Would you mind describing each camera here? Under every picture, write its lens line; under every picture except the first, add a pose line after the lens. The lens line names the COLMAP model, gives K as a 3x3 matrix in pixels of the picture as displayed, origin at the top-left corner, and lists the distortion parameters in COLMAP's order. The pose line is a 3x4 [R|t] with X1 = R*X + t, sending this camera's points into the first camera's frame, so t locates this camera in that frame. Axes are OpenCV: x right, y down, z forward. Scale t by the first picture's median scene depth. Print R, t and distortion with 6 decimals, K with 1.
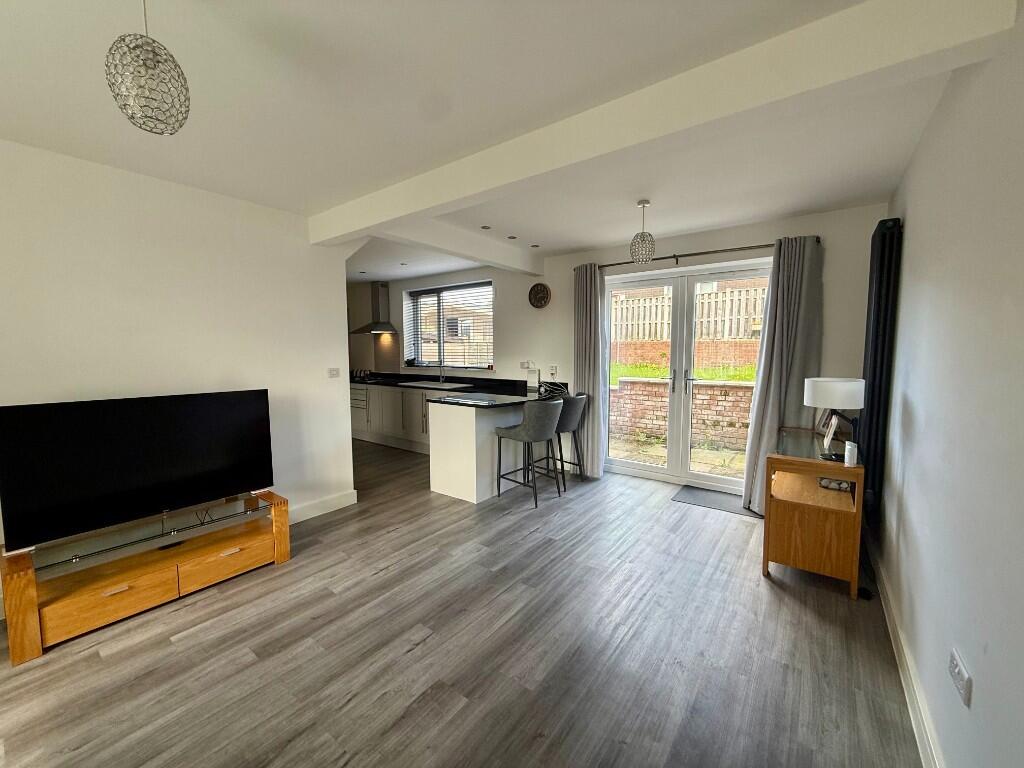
lens RADIAL K [[407.7, 0, 516.4], [0, 407.7, 383.1], [0, 0, 1]] dist [-0.002671, -0.000378]
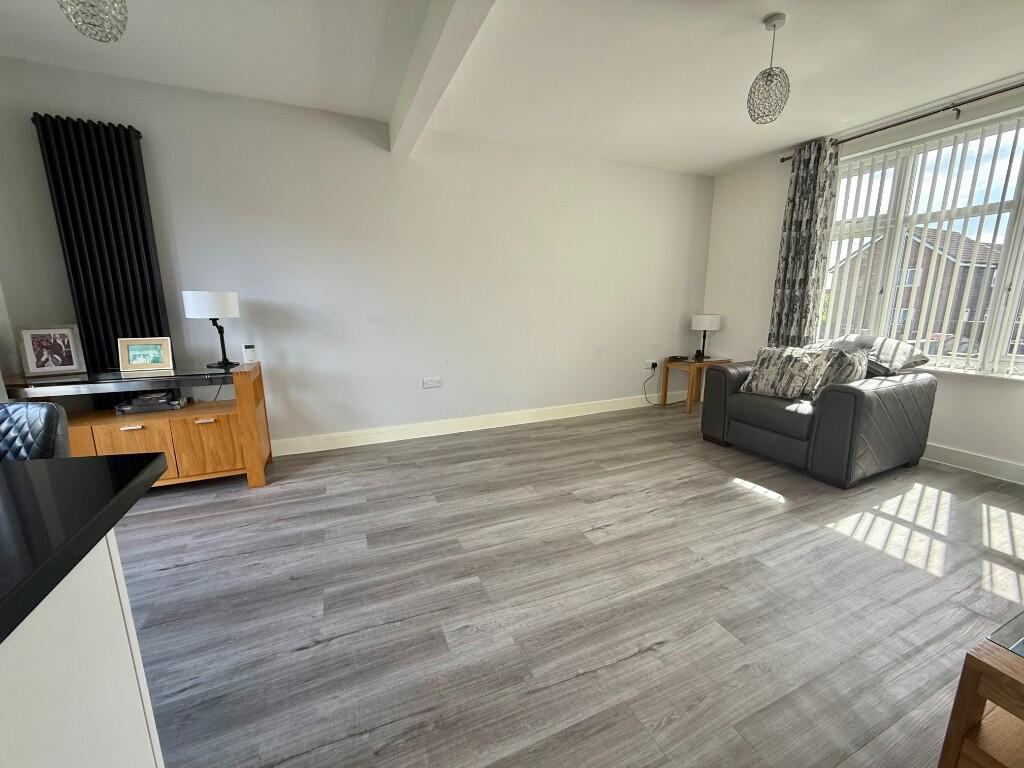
lens RADIAL K [[407.7, 0, 512.3], [0, 407.7, 382.8], [0, 0, 1]] dist [-0.002671, -0.000378]
pose [[-0.868340, -0.093911, 0.486997, -0.486596], [0.045828, 0.962517, 0.267322, -0.029781], [-0.493848, 0.254444, -0.831488, 1.753571]]
